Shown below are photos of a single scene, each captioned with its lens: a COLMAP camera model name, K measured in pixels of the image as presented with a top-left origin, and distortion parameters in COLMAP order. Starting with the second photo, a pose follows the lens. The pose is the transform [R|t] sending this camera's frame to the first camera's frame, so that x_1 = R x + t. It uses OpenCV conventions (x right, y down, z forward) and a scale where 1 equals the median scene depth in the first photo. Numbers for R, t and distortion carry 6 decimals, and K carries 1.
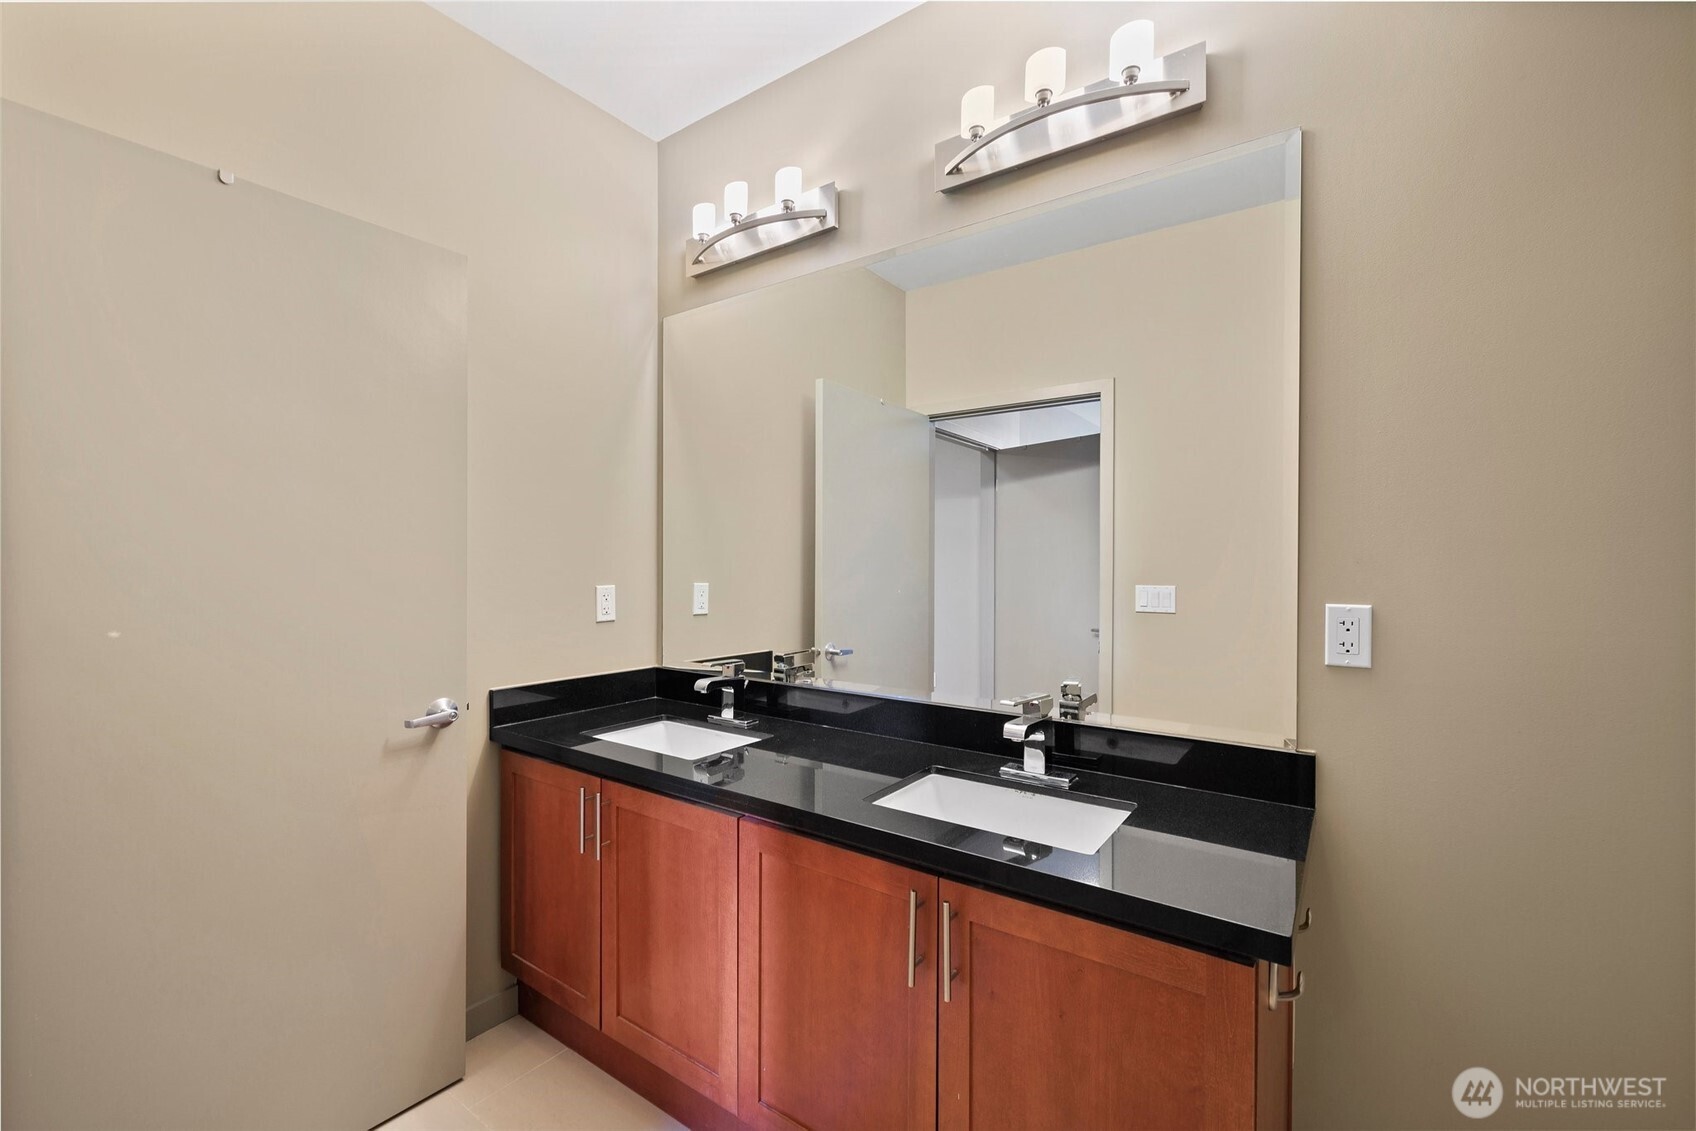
lens RADIAL K [[708.7, 0, 836.0], [0, 708.7, 562.6], [0, 0, 1]] dist [-0.003304, 0.000438]
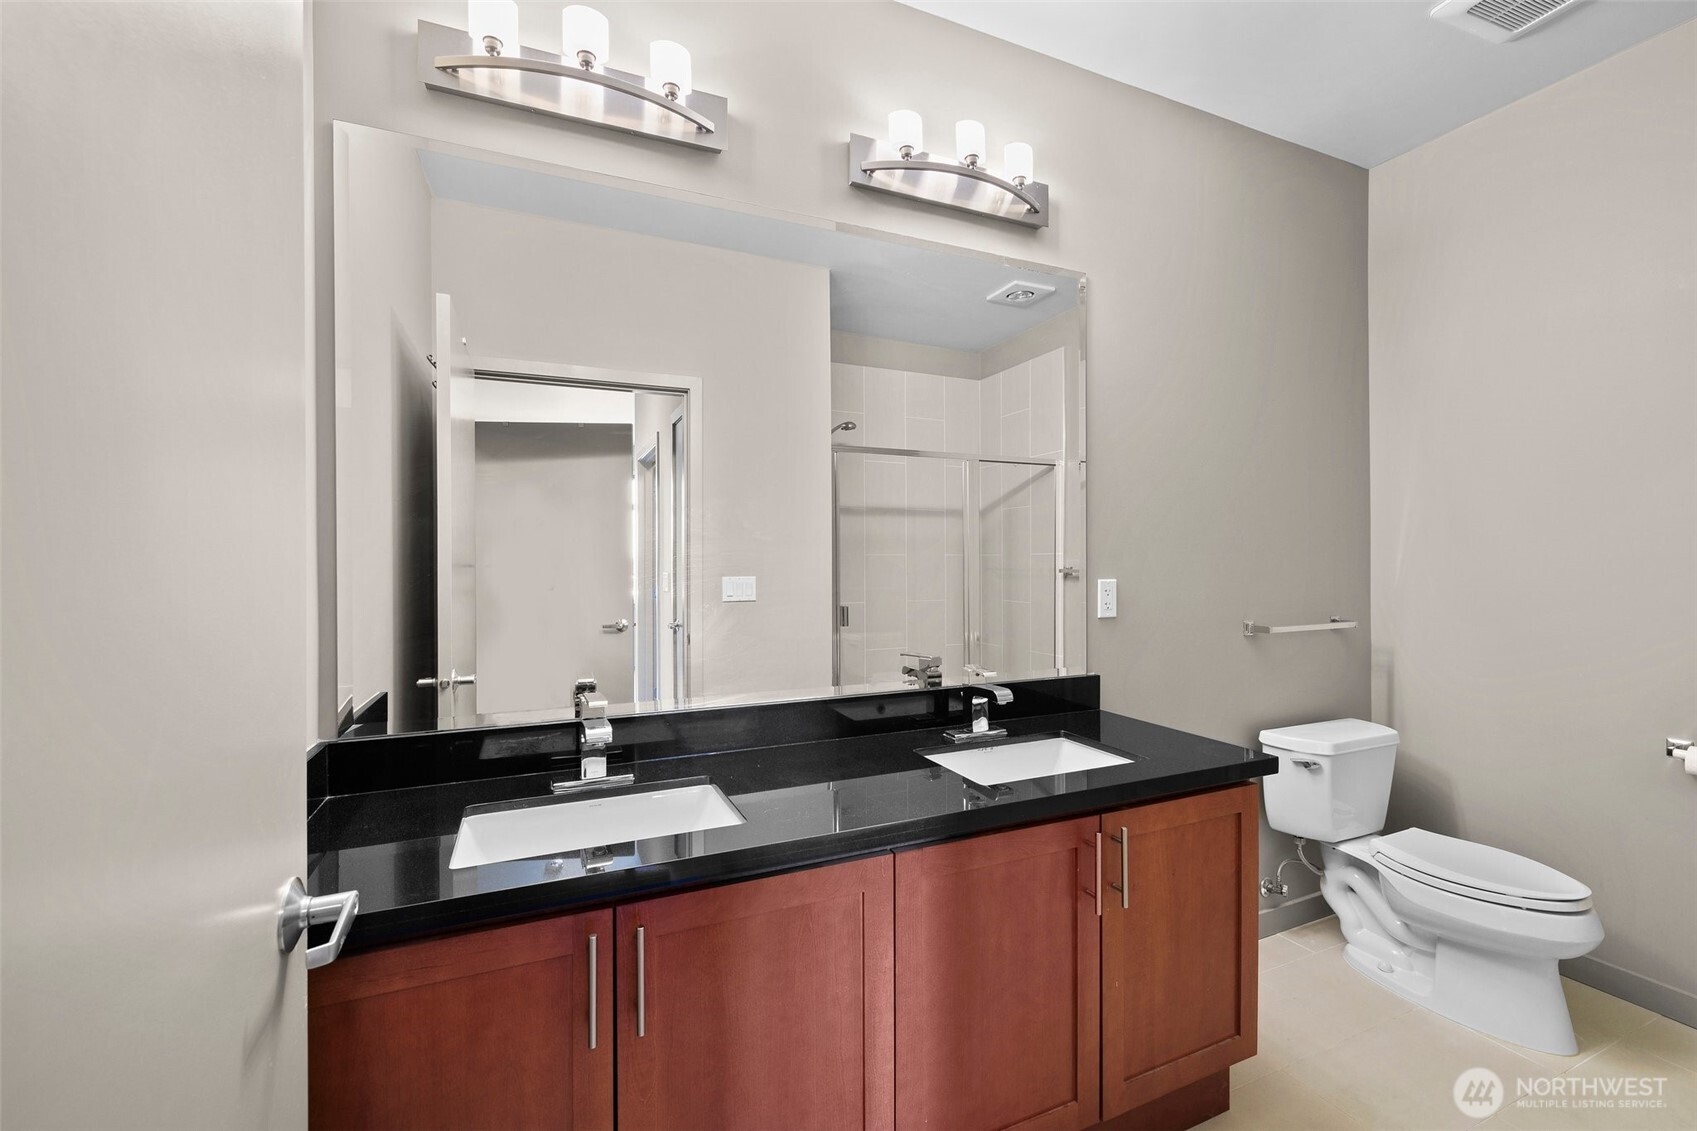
lens RADIAL K [[709.1, 0, 799.7], [0, 709.1, 580.9], [0, 0, 1]] dist [-0.003304, 0.000438]
pose [[0.516814, -0.032224, 0.855491, -0.460859], [0.004636, 0.999382, 0.034844, -0.000417], [-0.856085, -0.014042, 0.516644, 0.330711]]
